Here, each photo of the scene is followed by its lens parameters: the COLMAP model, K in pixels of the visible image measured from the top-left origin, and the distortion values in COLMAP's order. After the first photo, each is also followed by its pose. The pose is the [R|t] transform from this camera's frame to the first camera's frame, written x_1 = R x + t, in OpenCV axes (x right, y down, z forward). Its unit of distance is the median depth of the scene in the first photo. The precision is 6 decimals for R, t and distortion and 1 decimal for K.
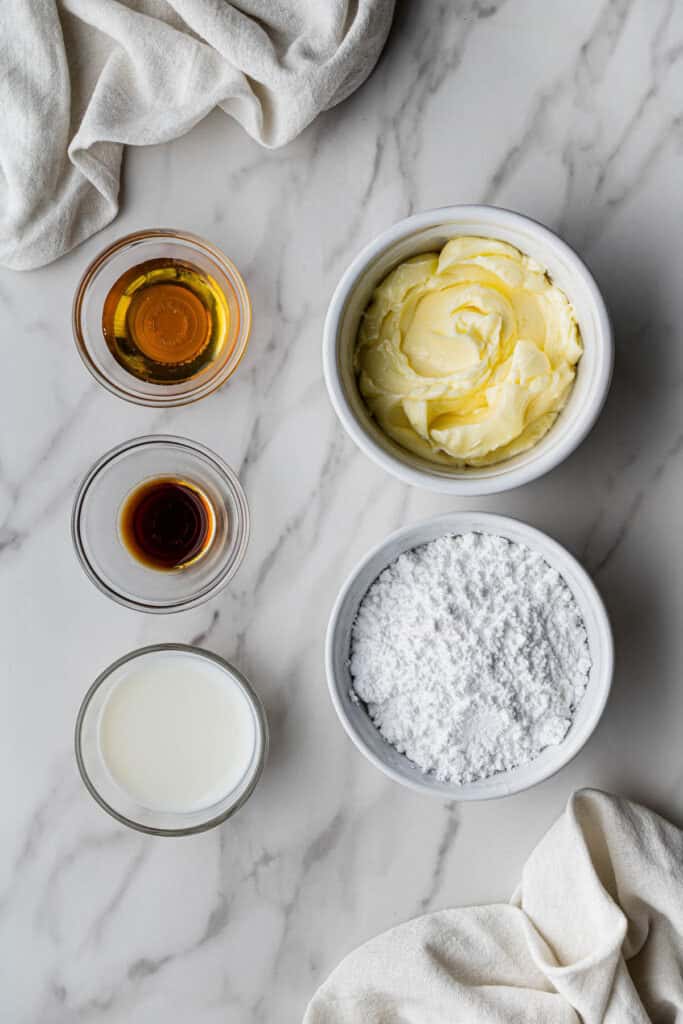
lens RADIAL K [[5081.2, 0, 343.6], [0, 5081.2, 502.3], [0, 0, 1]] dist [1.441004, 0.000000]
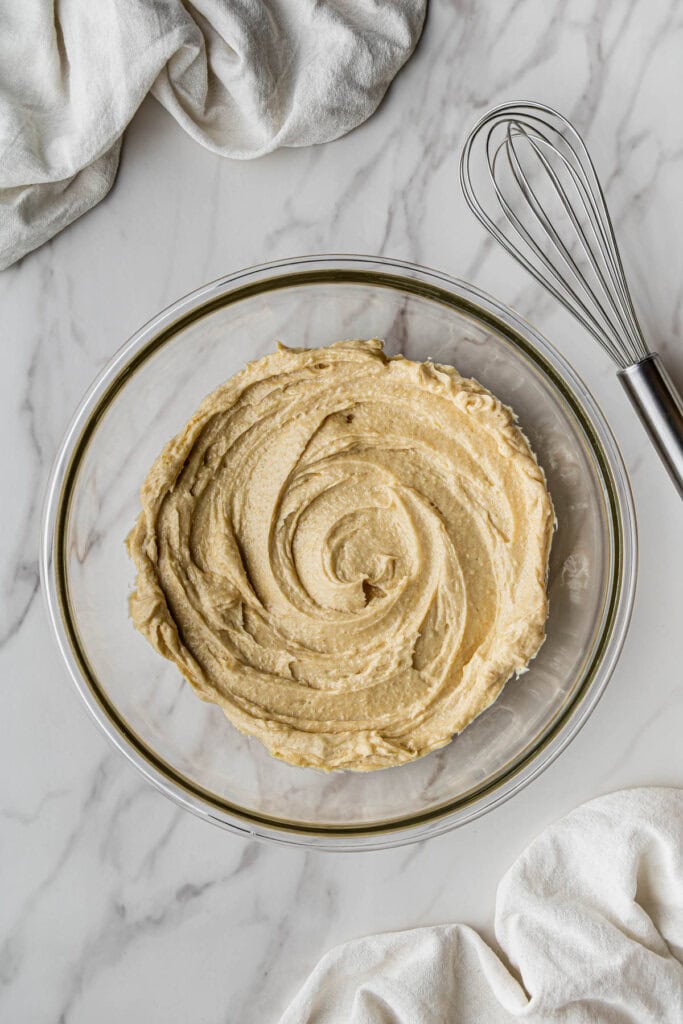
lens RADIAL K [[5081.2, 0, 340.5], [0, 5081.2, 510.7], [0, 0, 1]] dist [1.441004, 0.000000]
pose [[0.999940, 0.010140, -0.004106, 0.000861], [-0.010130, 0.999946, 0.002508, -0.002637], [0.004131, -0.002466, 0.999988, -0.199575]]
